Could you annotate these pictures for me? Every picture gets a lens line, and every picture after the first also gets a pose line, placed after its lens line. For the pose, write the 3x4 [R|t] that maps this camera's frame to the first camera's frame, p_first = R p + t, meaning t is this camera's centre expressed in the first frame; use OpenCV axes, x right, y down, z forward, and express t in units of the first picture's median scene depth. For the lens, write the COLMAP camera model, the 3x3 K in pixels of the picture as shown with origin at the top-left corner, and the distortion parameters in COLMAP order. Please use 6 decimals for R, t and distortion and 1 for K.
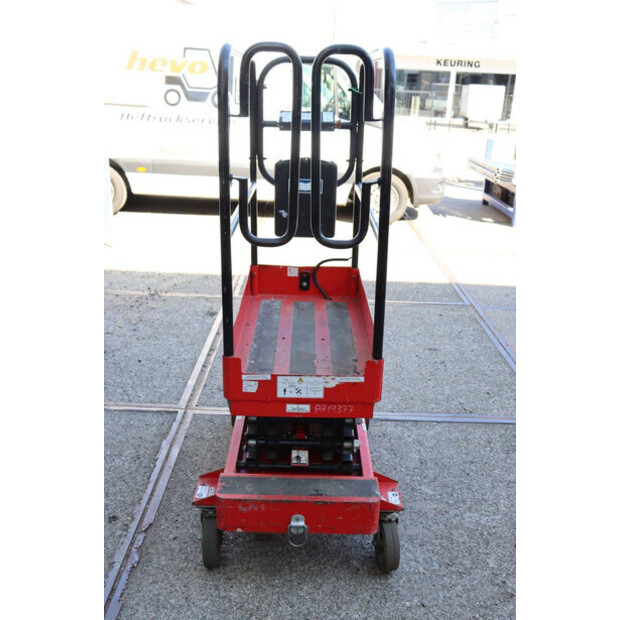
lens RADIAL K [[650.7, 0, 310.0], [0, 650.7, 310.0], [0, 0, 1]] dist [-0.120970, 0.253134]
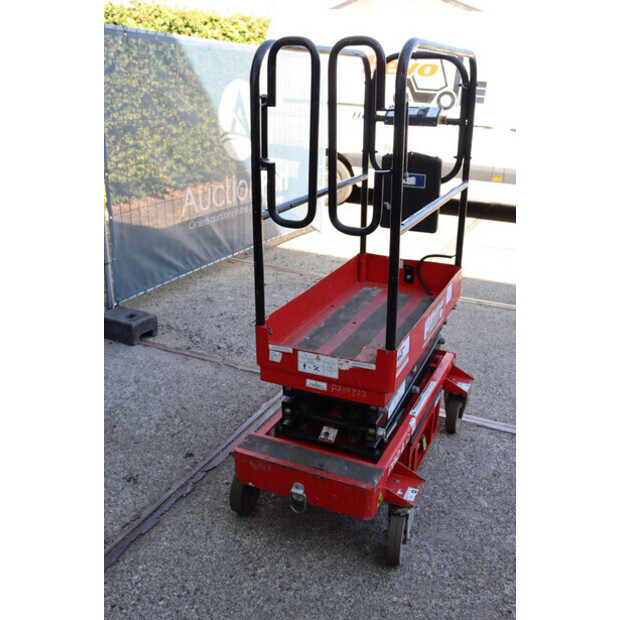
lens RADIAL K [[625.8, 0, 310.0], [0, 625.8, 310.0], [0, 0, 1]] dist [-0.128347, 0.222161]
pose [[0.908728, 0.133722, -0.395388, 0.332463], [-0.131285, 0.990783, 0.033353, -0.001063], [0.396204, 0.021600, 0.917908, 0.057561]]
